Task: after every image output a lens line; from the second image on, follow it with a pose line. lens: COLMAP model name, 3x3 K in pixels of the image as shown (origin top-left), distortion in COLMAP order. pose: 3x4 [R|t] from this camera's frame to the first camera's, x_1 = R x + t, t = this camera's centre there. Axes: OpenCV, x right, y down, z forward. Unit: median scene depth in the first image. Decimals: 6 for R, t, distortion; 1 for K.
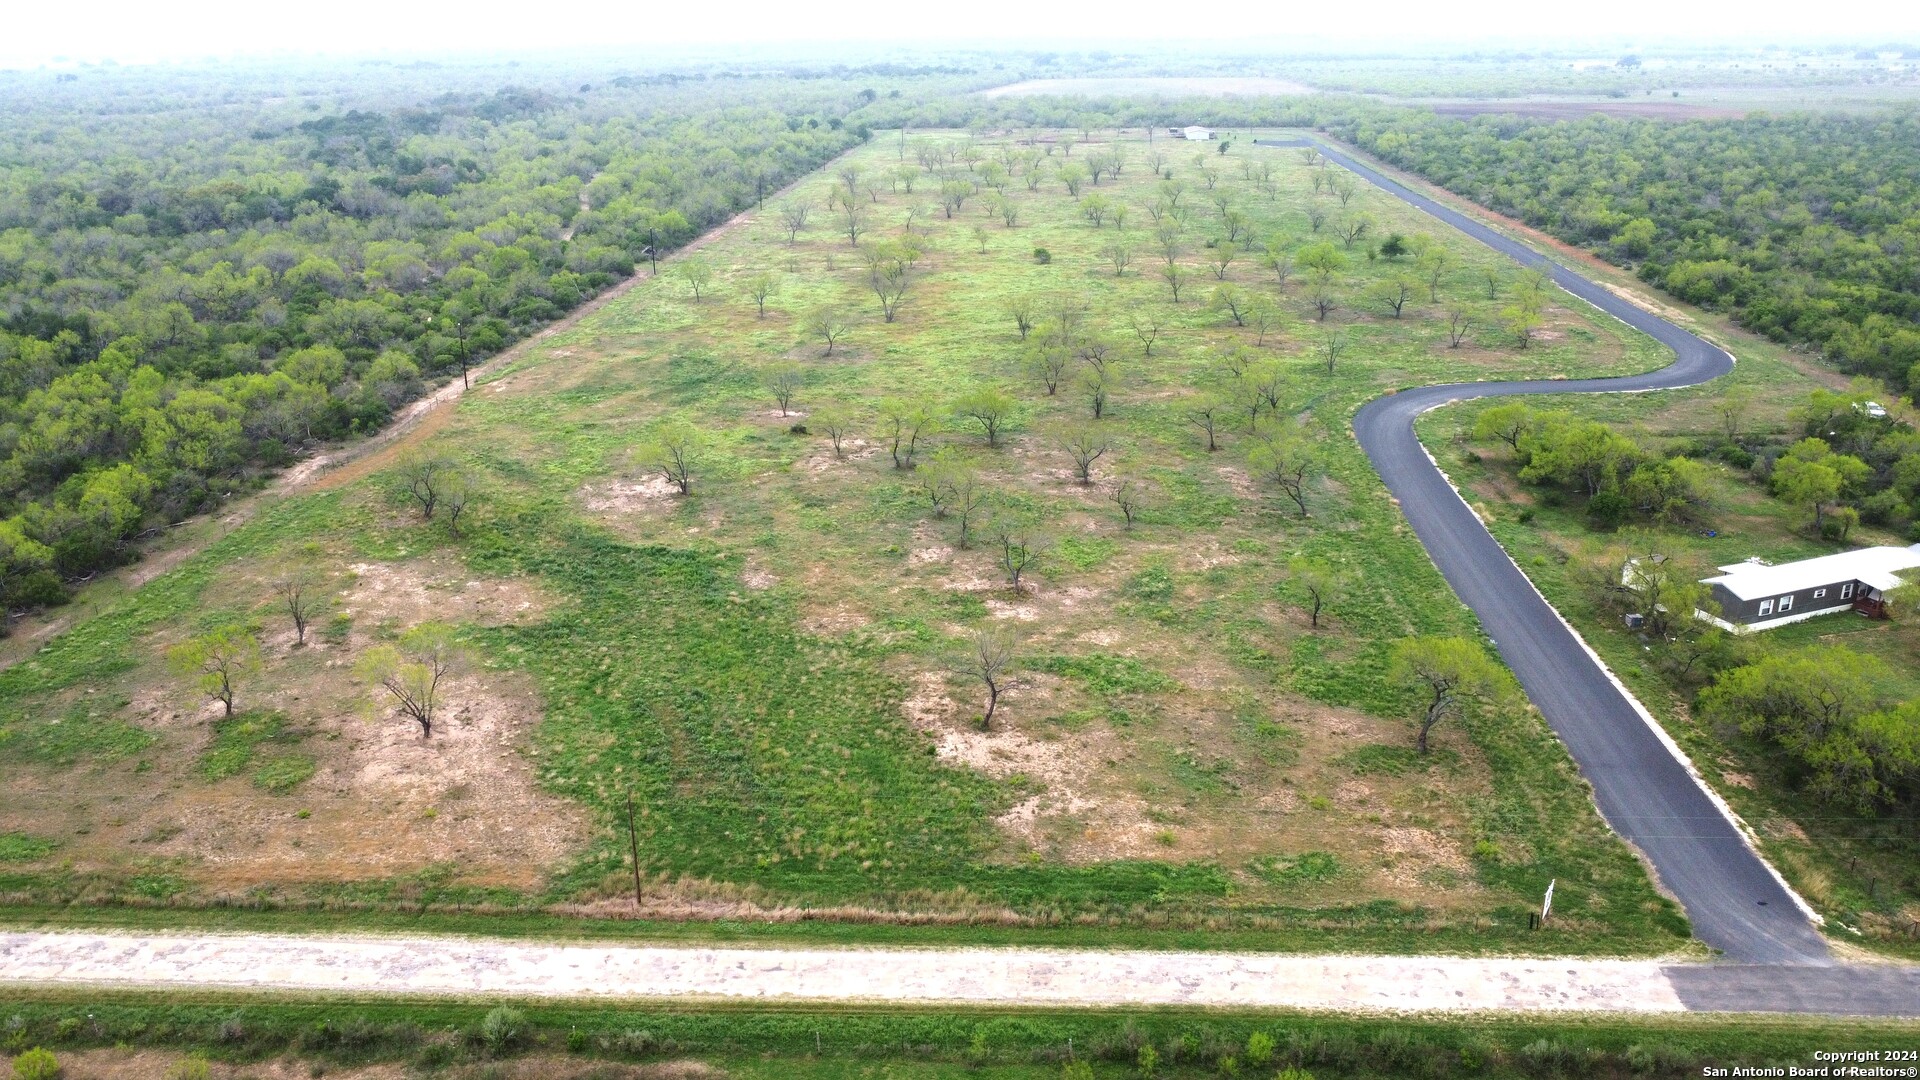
lens RADIAL K [[1442.3, 0, 957.8], [0, 1442.3, 532.4], [0, 0, 1]] dist [-0.000705, 0.000049]
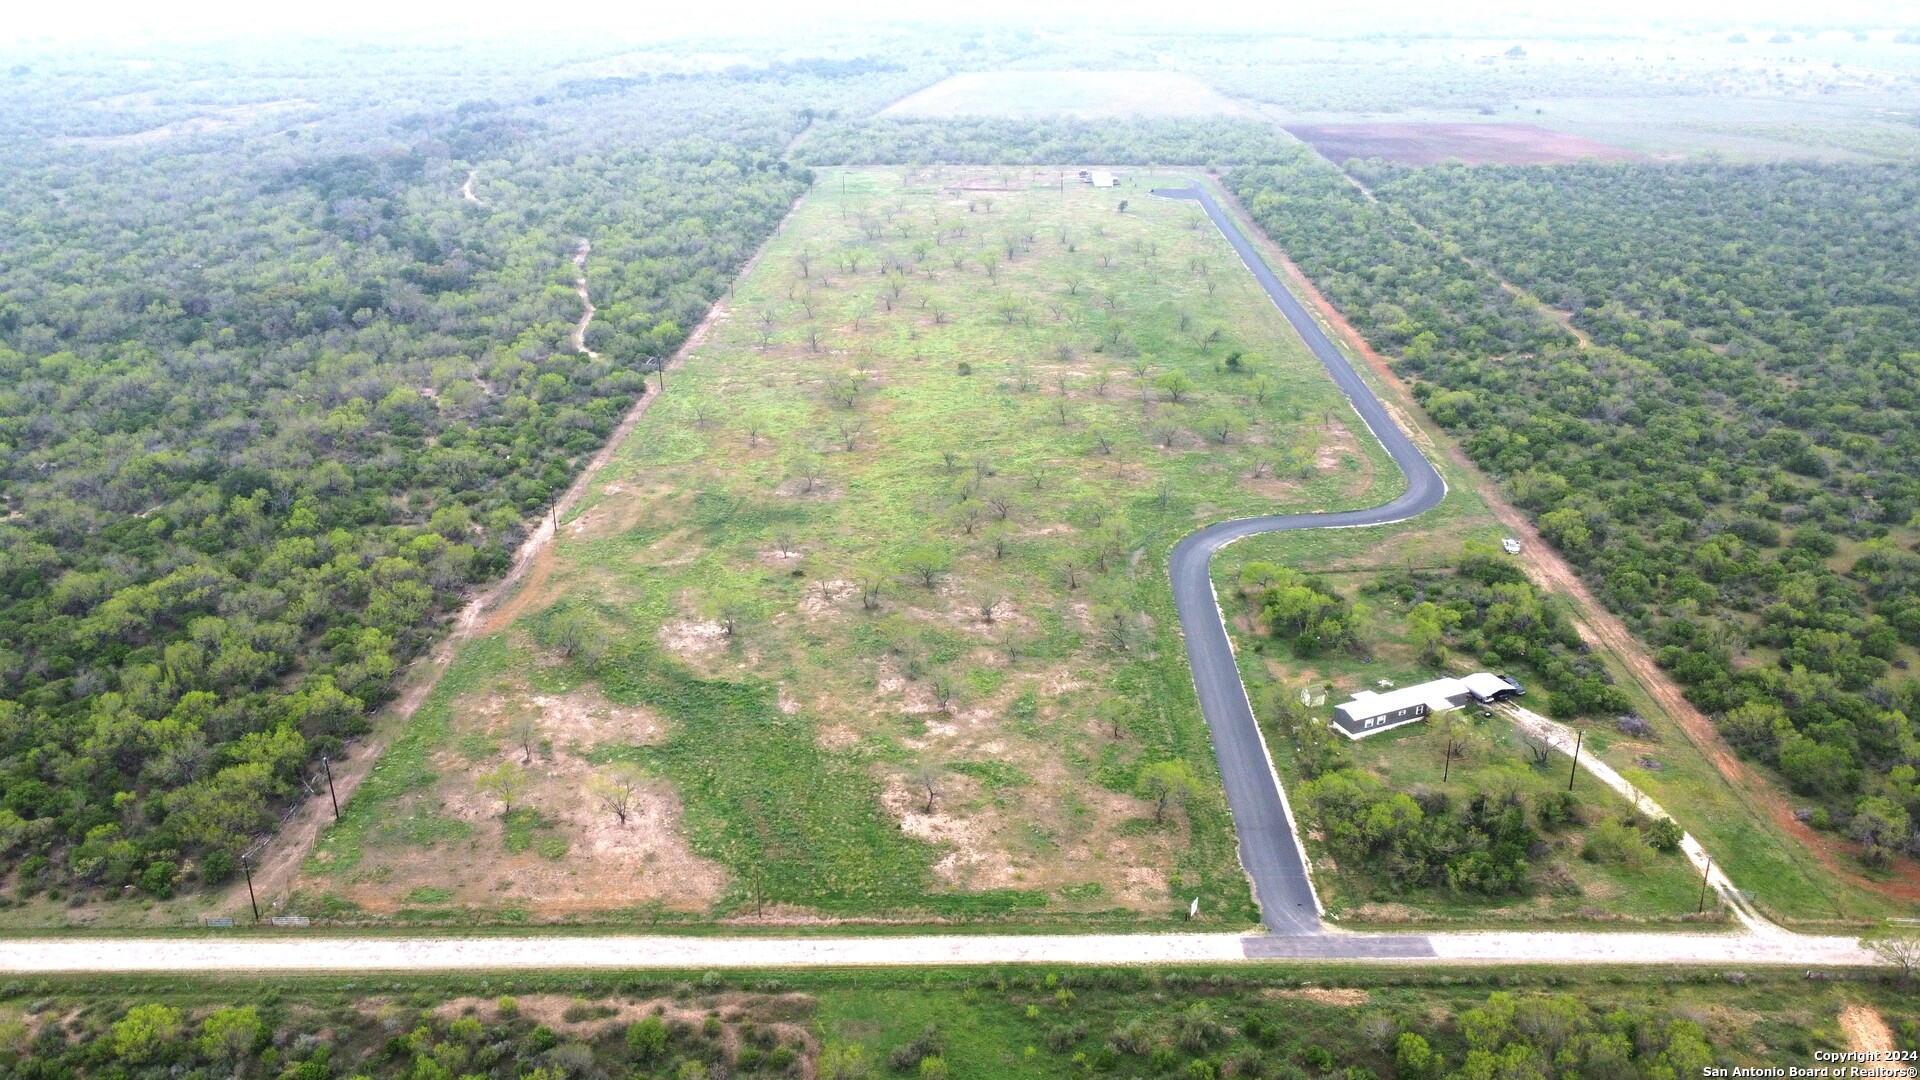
lens RADIAL K [[1442.3, 0, 962.9], [0, 1442.3, 545.9], [0, 0, 1]] dist [-0.000705, 0.000049]
pose [[0.998721, -0.012778, 0.048924, -0.017431], [0.009970, 0.998313, 0.057200, -0.251978], [-0.049573, -0.056640, 0.997163, -0.672734]]
